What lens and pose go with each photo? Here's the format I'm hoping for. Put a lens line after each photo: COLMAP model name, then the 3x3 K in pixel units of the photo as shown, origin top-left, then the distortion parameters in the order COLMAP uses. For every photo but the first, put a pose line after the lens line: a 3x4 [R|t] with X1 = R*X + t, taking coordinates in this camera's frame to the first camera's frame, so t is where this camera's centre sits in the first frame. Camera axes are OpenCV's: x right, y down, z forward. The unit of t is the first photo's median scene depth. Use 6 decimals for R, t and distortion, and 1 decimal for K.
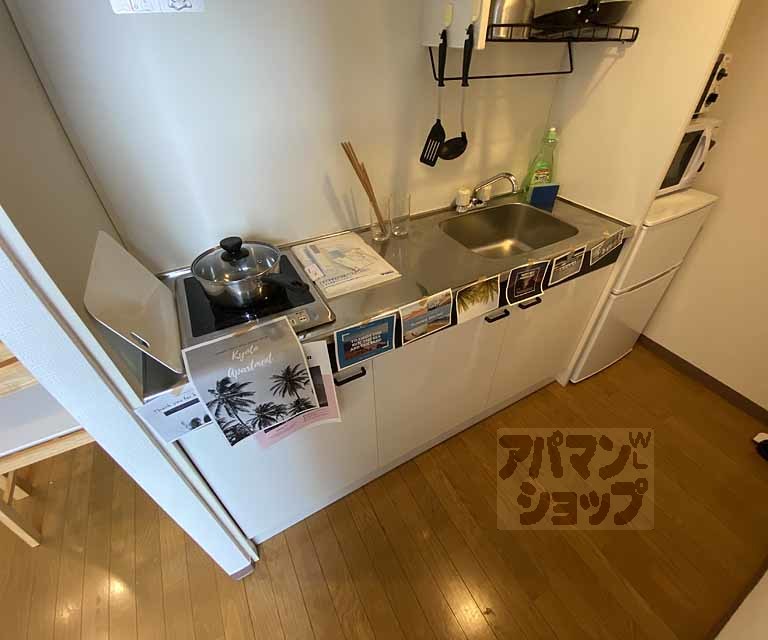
lens RADIAL K [[353.6, 0, 402.0], [0, 353.6, 318.6], [0, 0, 1]] dist [-0.000588, -0.000368]
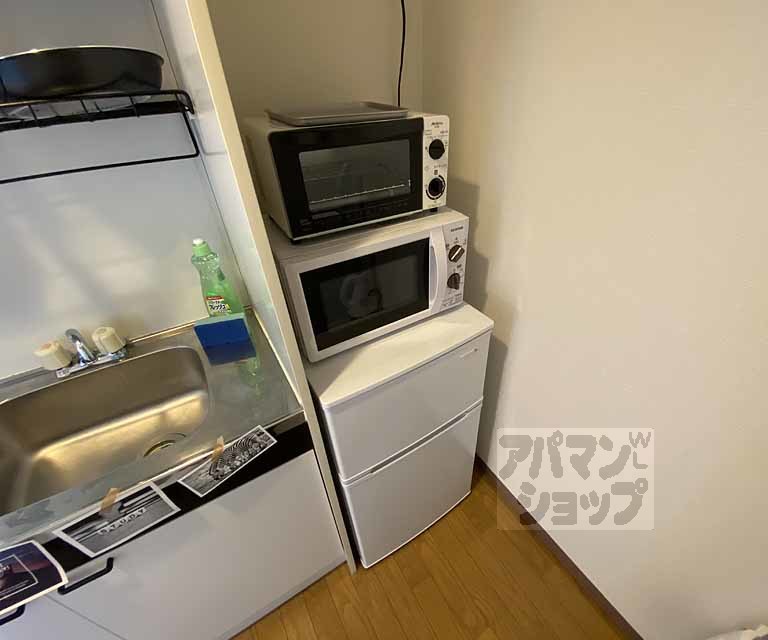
lens RADIAL K [[353.6, 0, 402.0], [0, 353.6, 318.6], [0, 0, 1]] dist [-0.000588, -0.000368]
pose [[0.998854, -0.047475, -0.006025, 0.824459], [0.046860, 0.995834, -0.078226, -0.348541], [0.009714, 0.077854, 0.996917, 0.410798]]
